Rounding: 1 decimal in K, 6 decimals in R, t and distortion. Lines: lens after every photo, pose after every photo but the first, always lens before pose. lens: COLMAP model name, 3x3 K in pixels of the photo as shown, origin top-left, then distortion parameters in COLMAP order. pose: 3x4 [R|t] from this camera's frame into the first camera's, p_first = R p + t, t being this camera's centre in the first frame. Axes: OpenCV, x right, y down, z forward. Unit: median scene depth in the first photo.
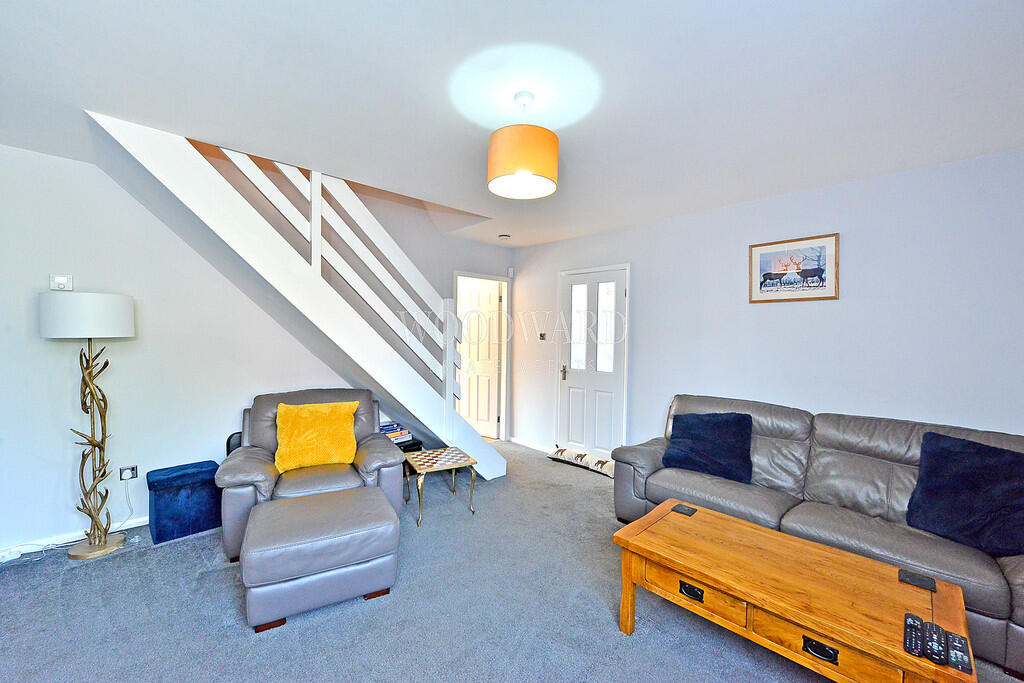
lens RADIAL K [[405.7, 0, 509.7], [0, 405.7, 340.1], [0, 0, 1]] dist [-0.006838, -0.000248]
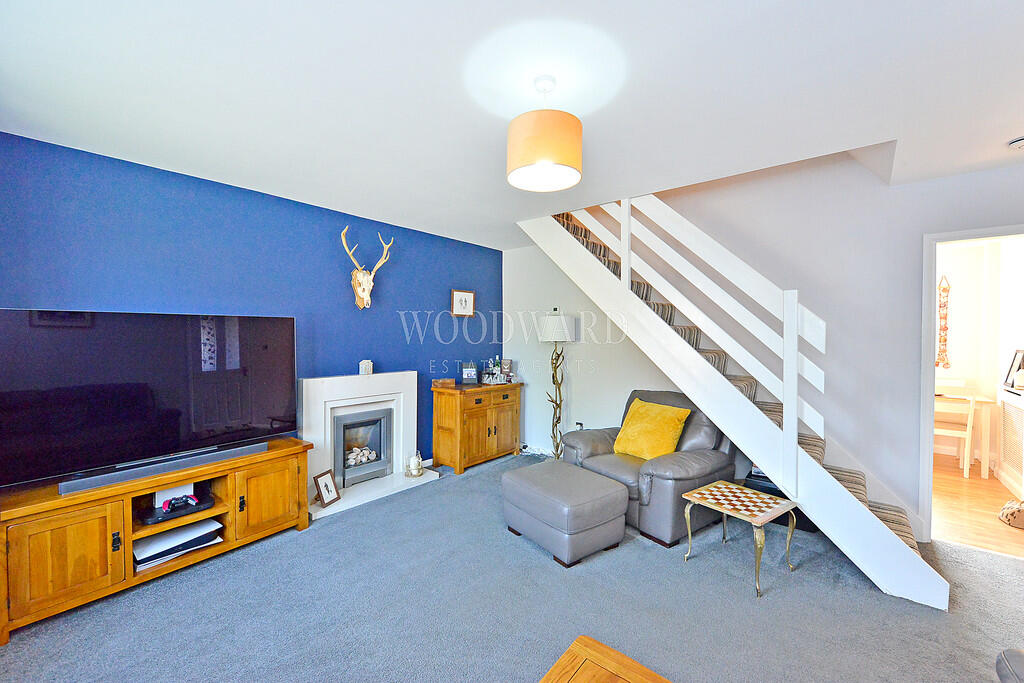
lens RADIAL K [[405.7, 0, 509.7], [0, 405.7, 340.1], [0, 0, 1]] dist [-0.006838, -0.000248]
pose [[0.128245, -0.006318, -0.991722, 0.621707], [-0.026095, 0.999612, -0.009743, 0.006881], [0.991399, 0.027129, 0.128030, 0.532015]]
